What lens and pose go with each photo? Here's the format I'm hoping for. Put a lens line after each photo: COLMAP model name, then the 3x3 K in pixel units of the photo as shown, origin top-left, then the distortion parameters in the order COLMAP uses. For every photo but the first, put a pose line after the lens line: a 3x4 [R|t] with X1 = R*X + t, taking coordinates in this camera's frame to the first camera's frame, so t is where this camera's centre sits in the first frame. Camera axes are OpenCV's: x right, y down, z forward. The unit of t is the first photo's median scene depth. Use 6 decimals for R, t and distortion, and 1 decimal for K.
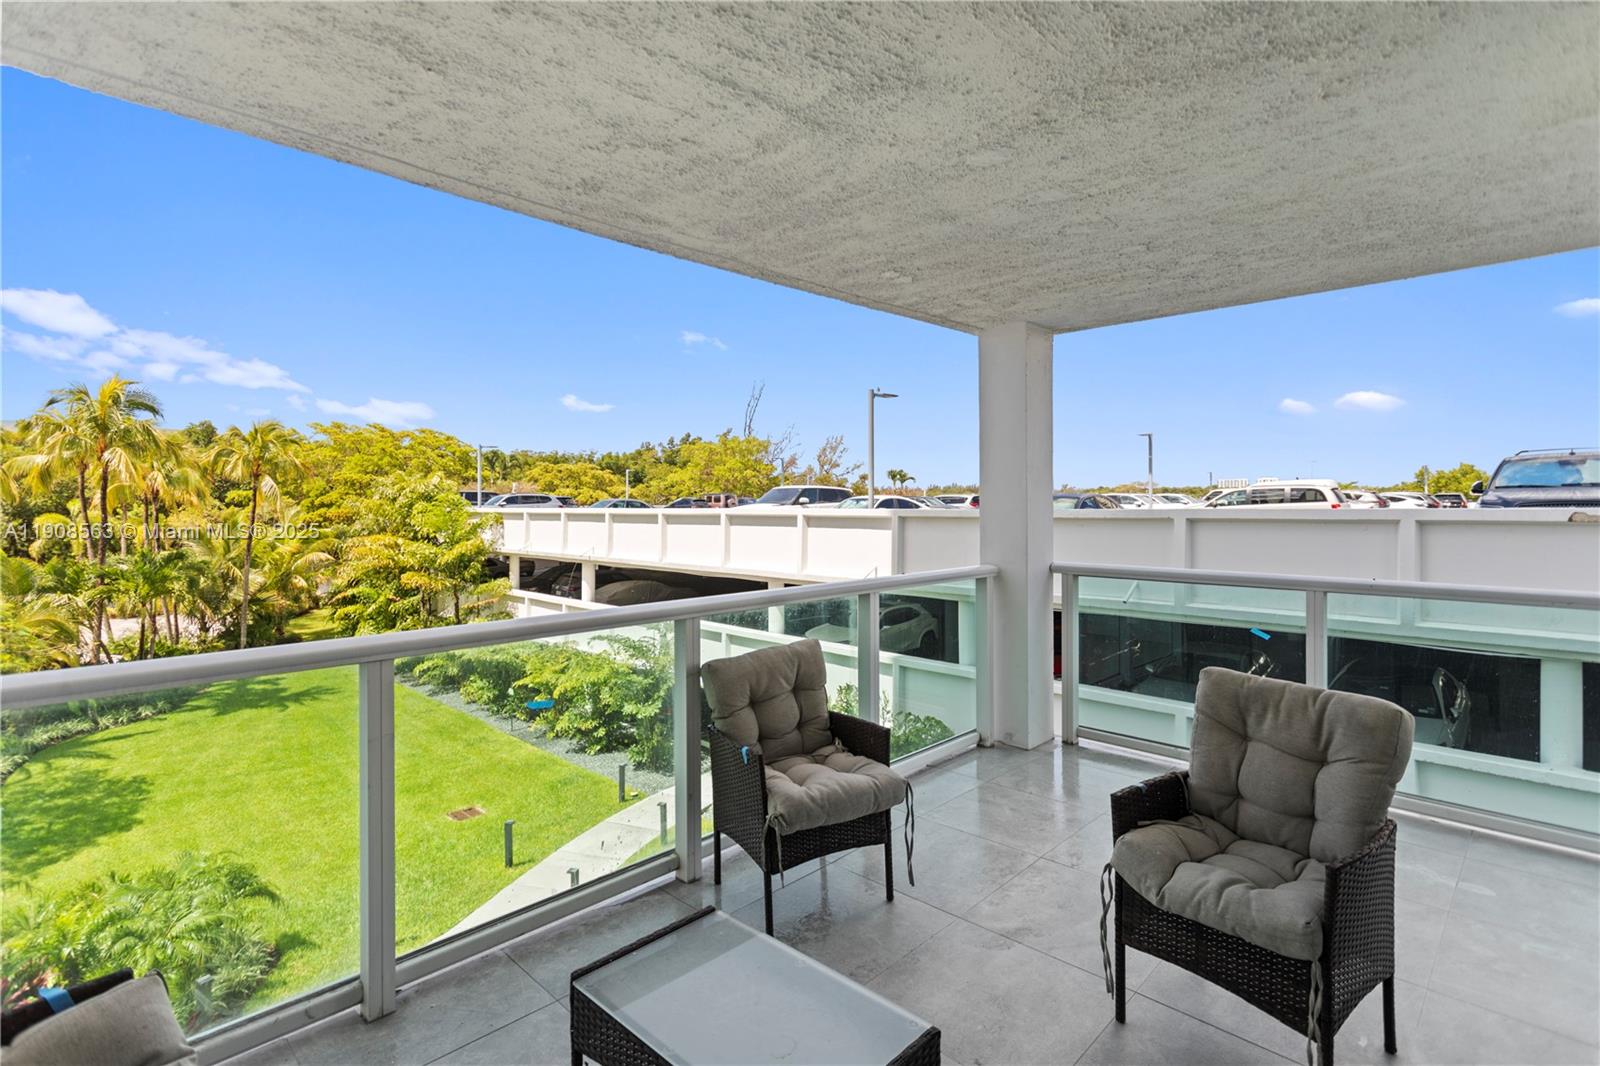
lens RADIAL K [[767.4, 0, 840.5], [0, 767.4, 508.1], [0, 0, 1]] dist [-0.003565, 0.002055]
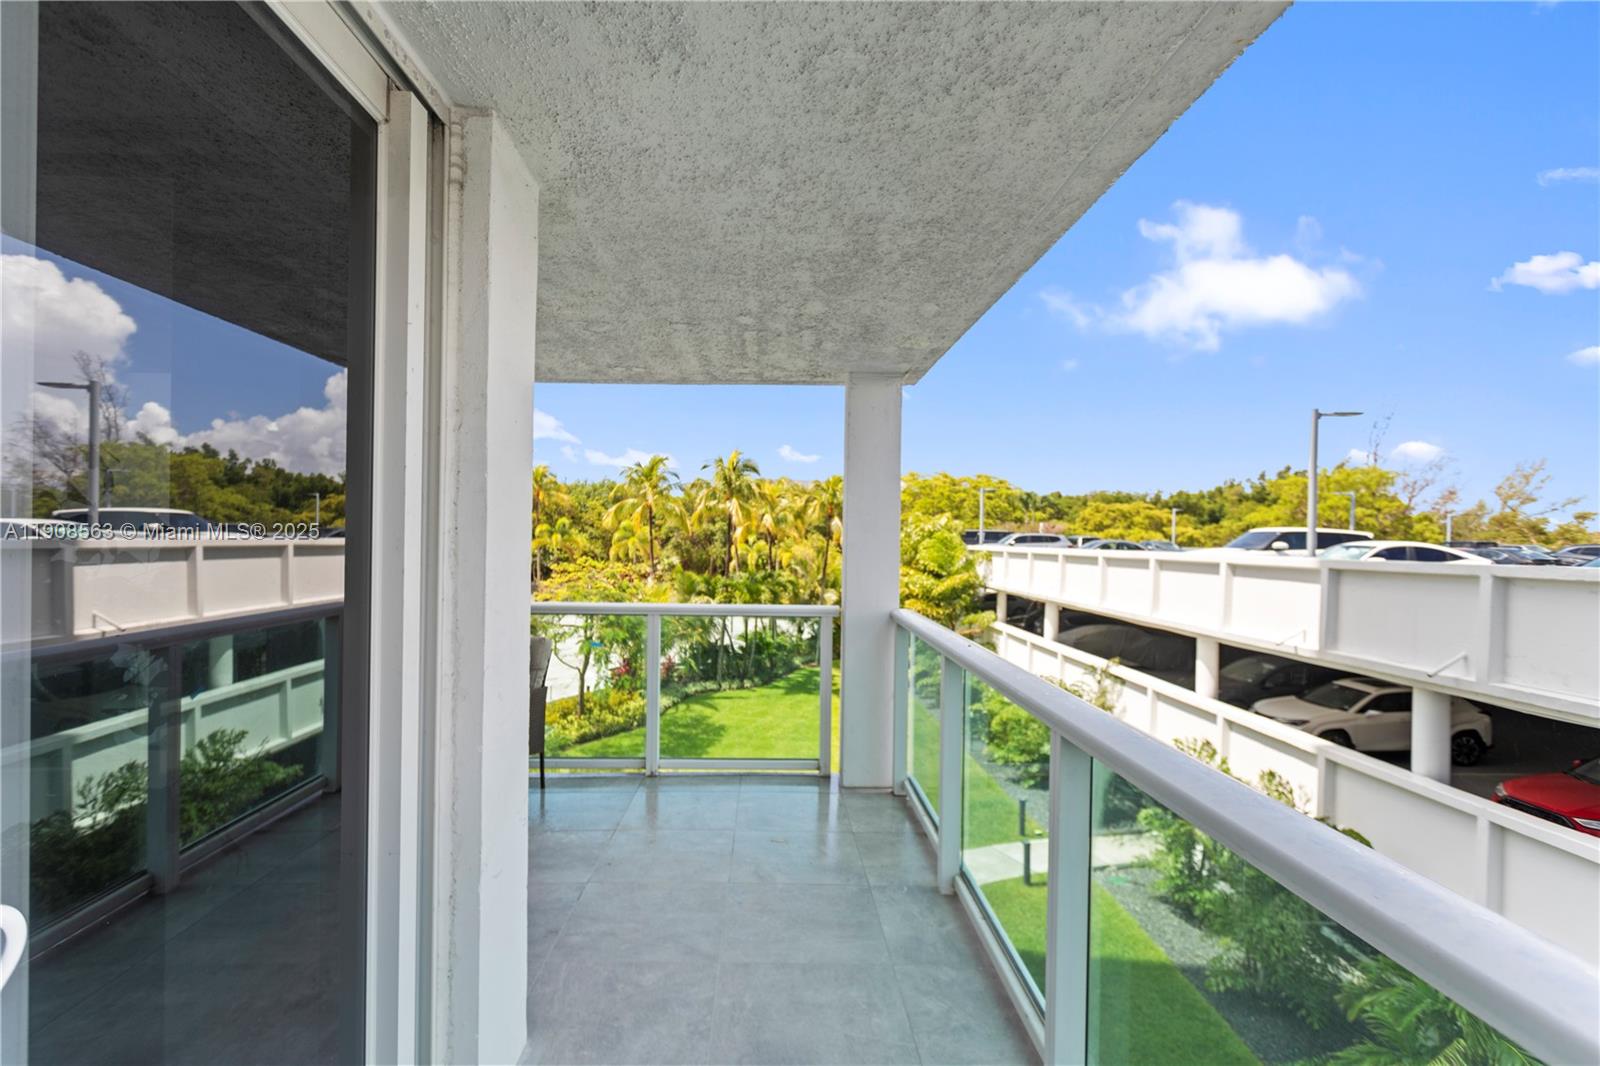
lens RADIAL K [[767.4, 0, 784.2], [0, 767.4, 545.4], [0, 0, 1]] dist [-0.003565, 0.002055]
pose [[0.714741, 0.023475, -0.698995, 0.130739], [-0.025893, 0.999640, 0.007095, -0.002233], [0.698910, 0.013028, 0.715091, 0.028551]]
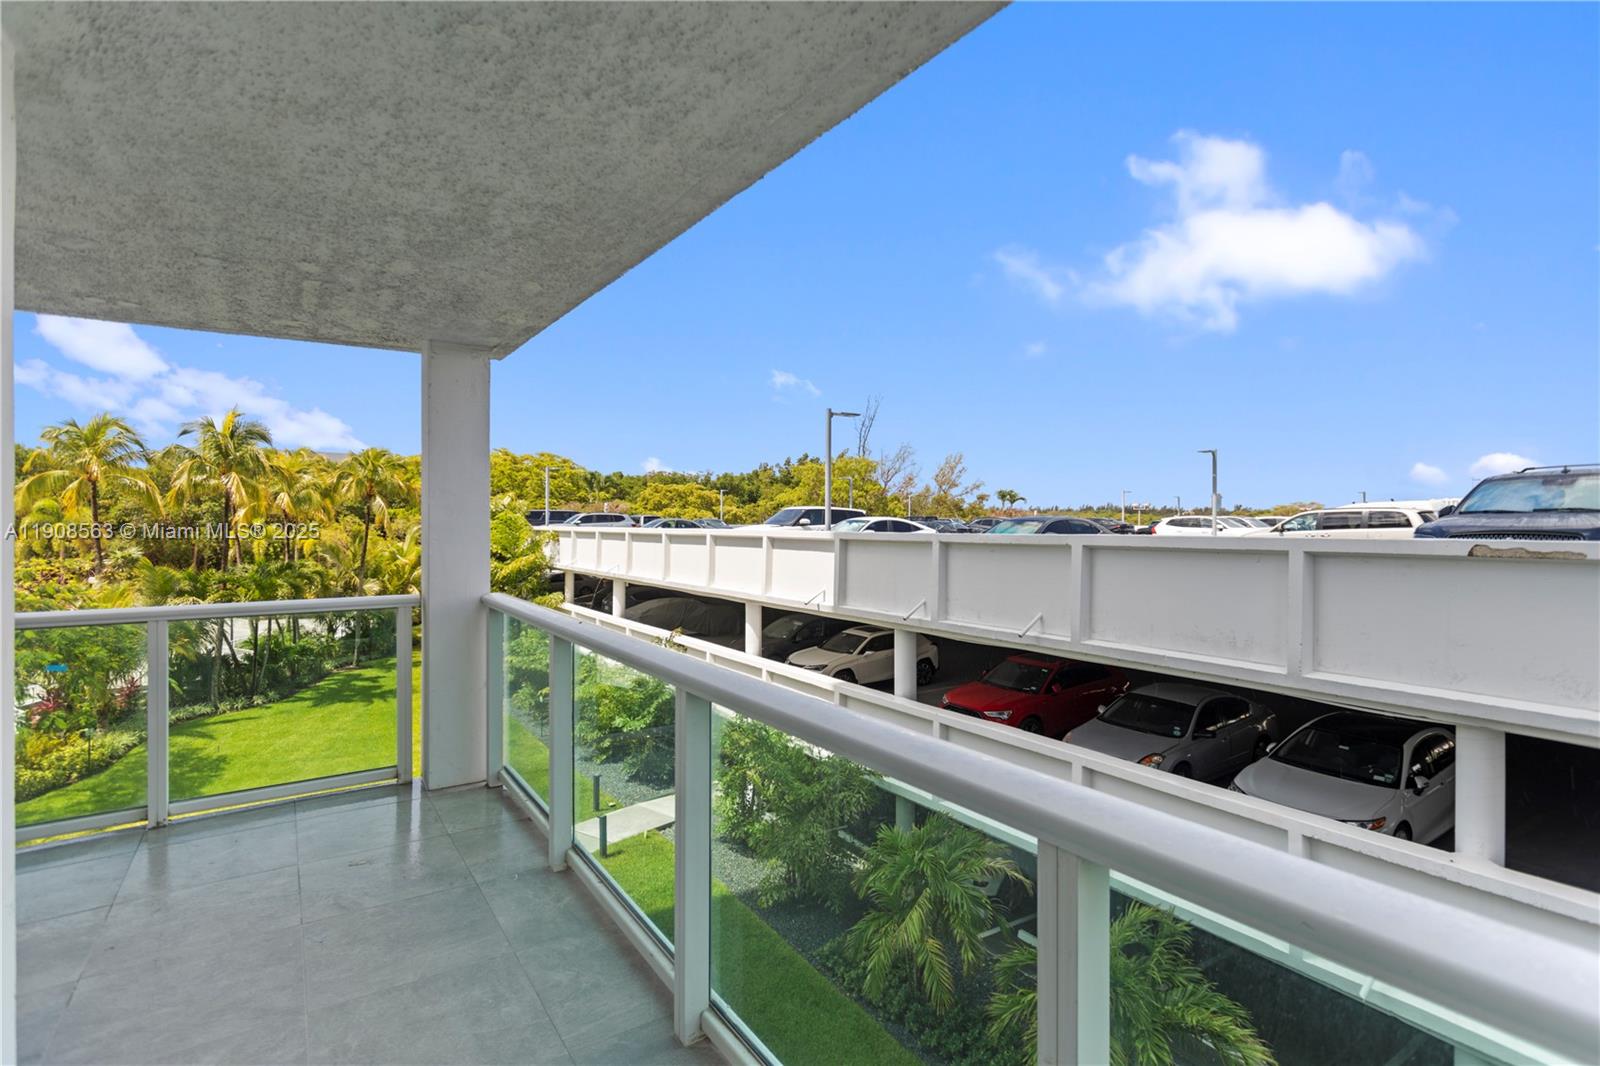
lens RADIAL K [[767.4, 0, 807.0], [0, 767.4, 524.6], [0, 0, 1]] dist [-0.003565, 0.002055]
pose [[0.981475, 0.007639, -0.191436, 0.127813], [-0.008556, 0.999956, -0.003965, -0.001984], [0.191397, 0.005529, 0.981497, 0.021984]]
